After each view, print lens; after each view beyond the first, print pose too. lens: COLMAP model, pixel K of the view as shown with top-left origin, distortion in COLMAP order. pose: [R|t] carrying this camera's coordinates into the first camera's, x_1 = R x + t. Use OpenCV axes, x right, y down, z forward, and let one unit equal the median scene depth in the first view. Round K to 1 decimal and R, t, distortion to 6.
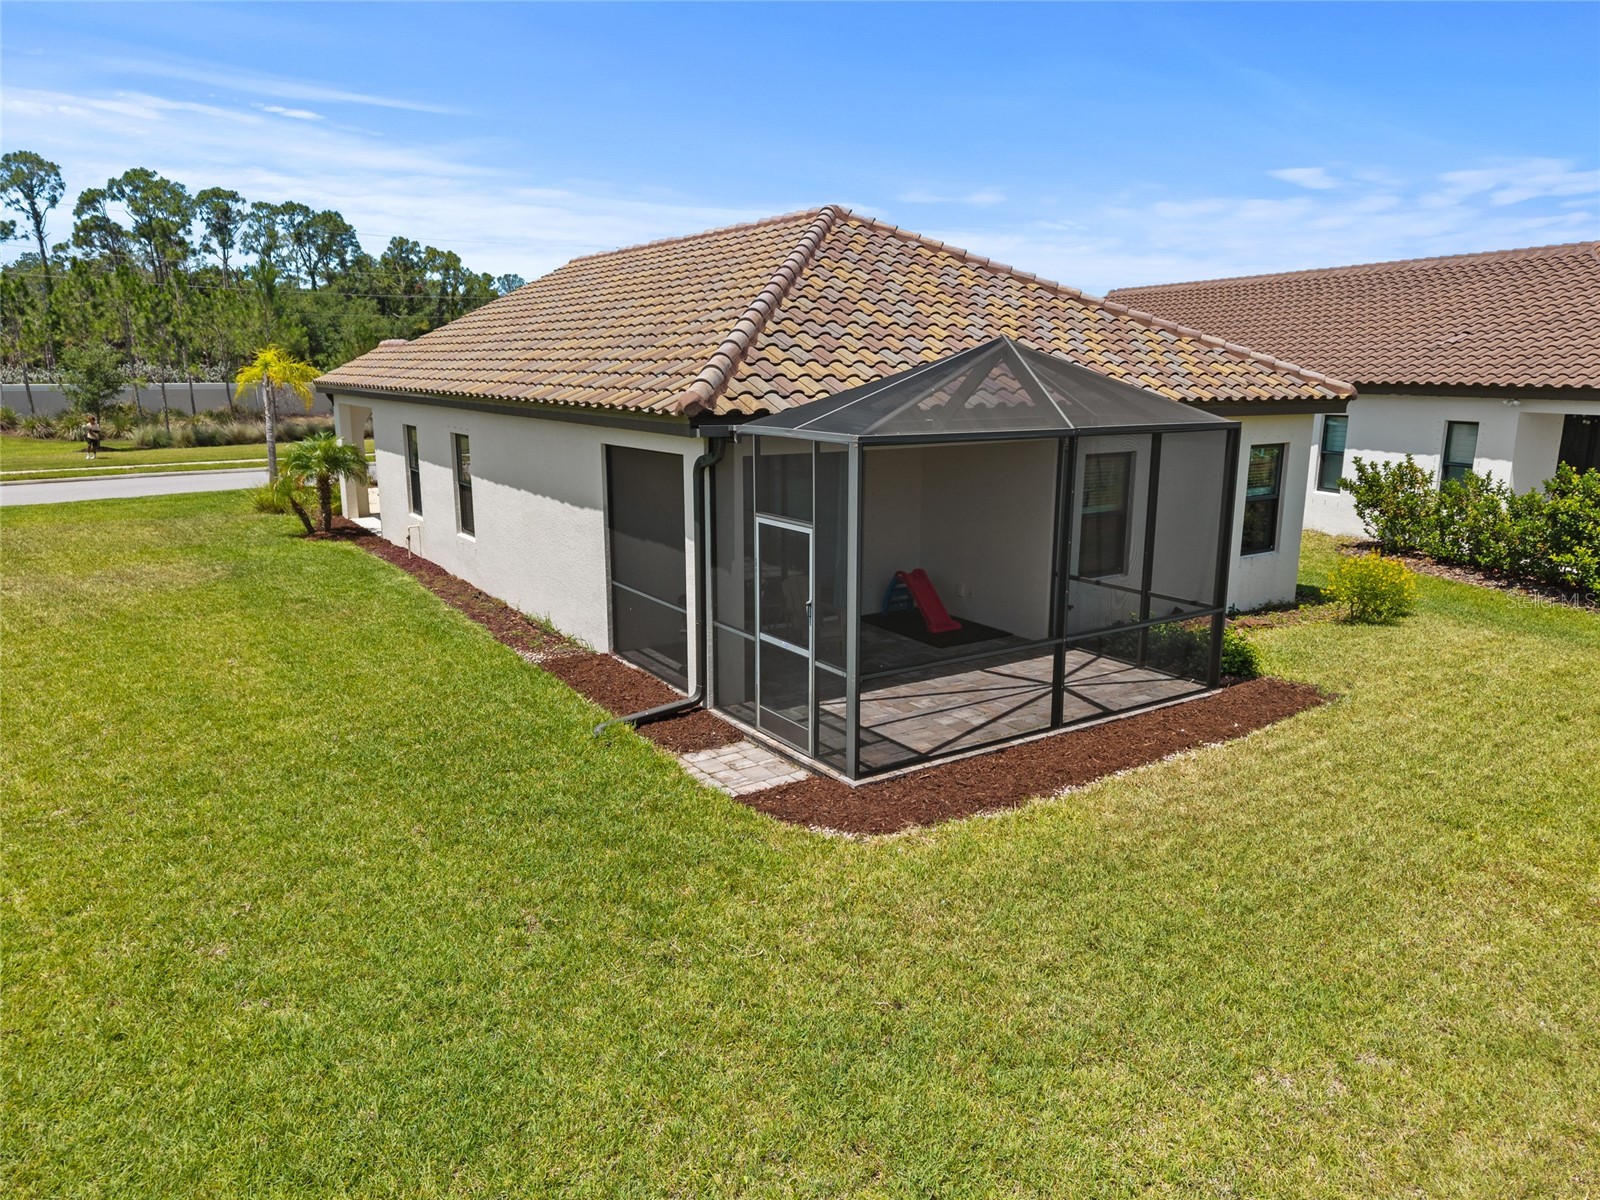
lens RADIAL K [[1075.2, 0, 803.6], [0, 1075.2, 634.1], [0, 0, 1]] dist [0.037705, -0.045263]
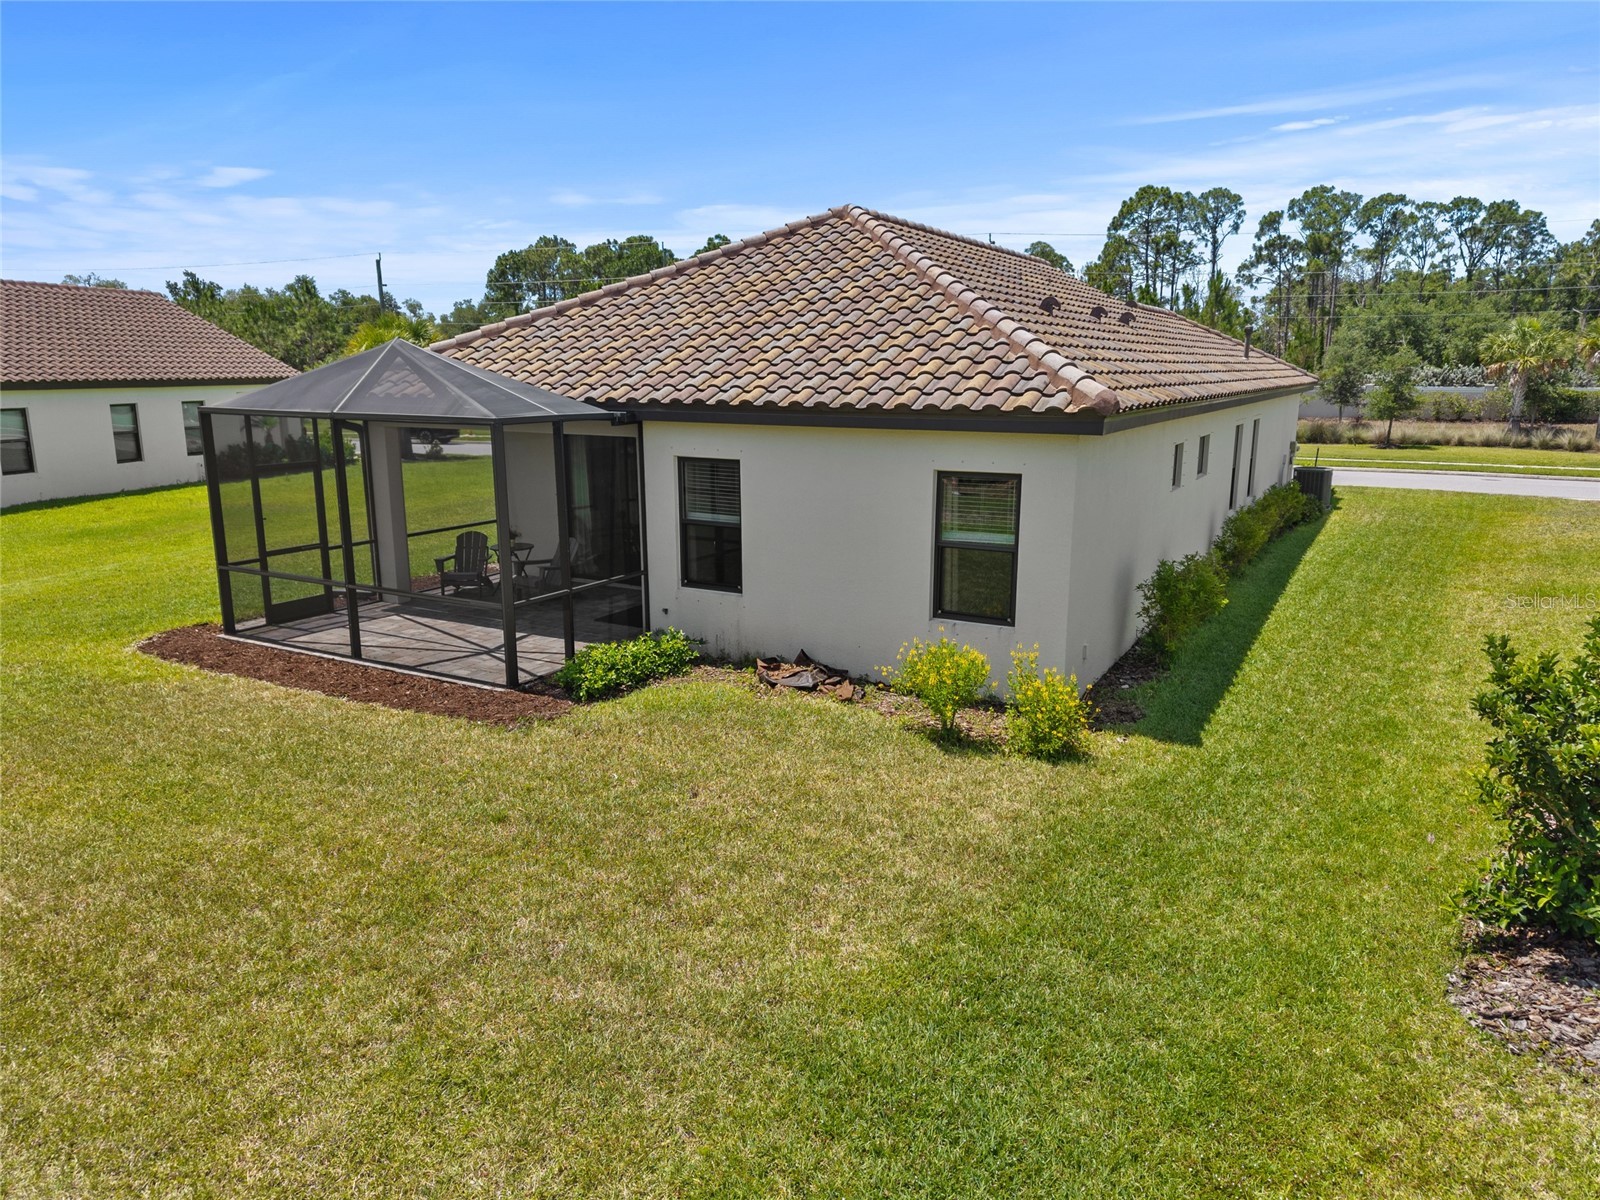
lens RADIAL K [[1075.2, 0, 799.7], [0, 1075.2, 605.6], [0, 0, 1]] dist [0.037705, -0.045263]
pose [[0.447283, 0.183599, -0.875346, 1.351071], [-0.207422, 0.973314, 0.098159, -0.175842], [0.870008, 0.137661, 0.473429, 0.745651]]
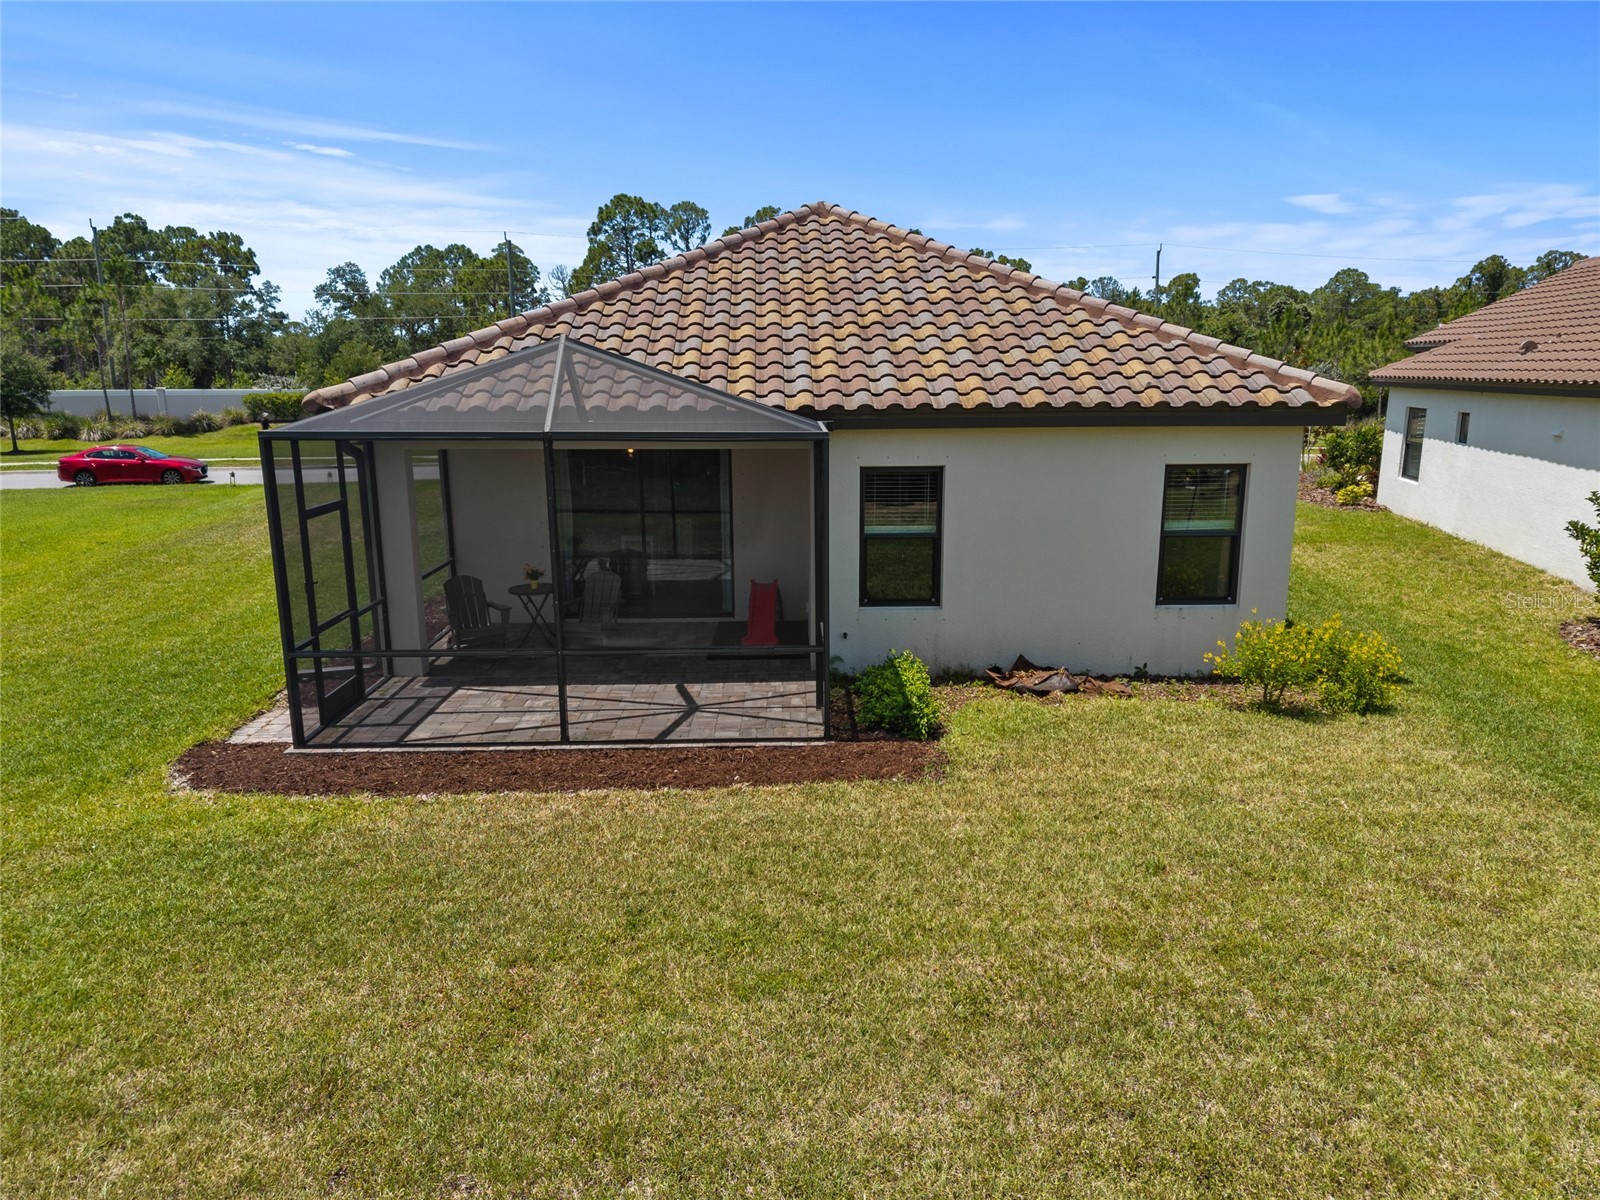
lens RADIAL K [[1075.2, 0, 795.3], [0, 1075.2, 603.5], [0, 0, 1]] dist [0.037705, -0.045263]
pose [[0.834462, 0.103199, -0.541317, 0.811940], [-0.116397, 0.993153, 0.009908, -0.063865], [0.538633, 0.054739, 0.840760, 0.252523]]
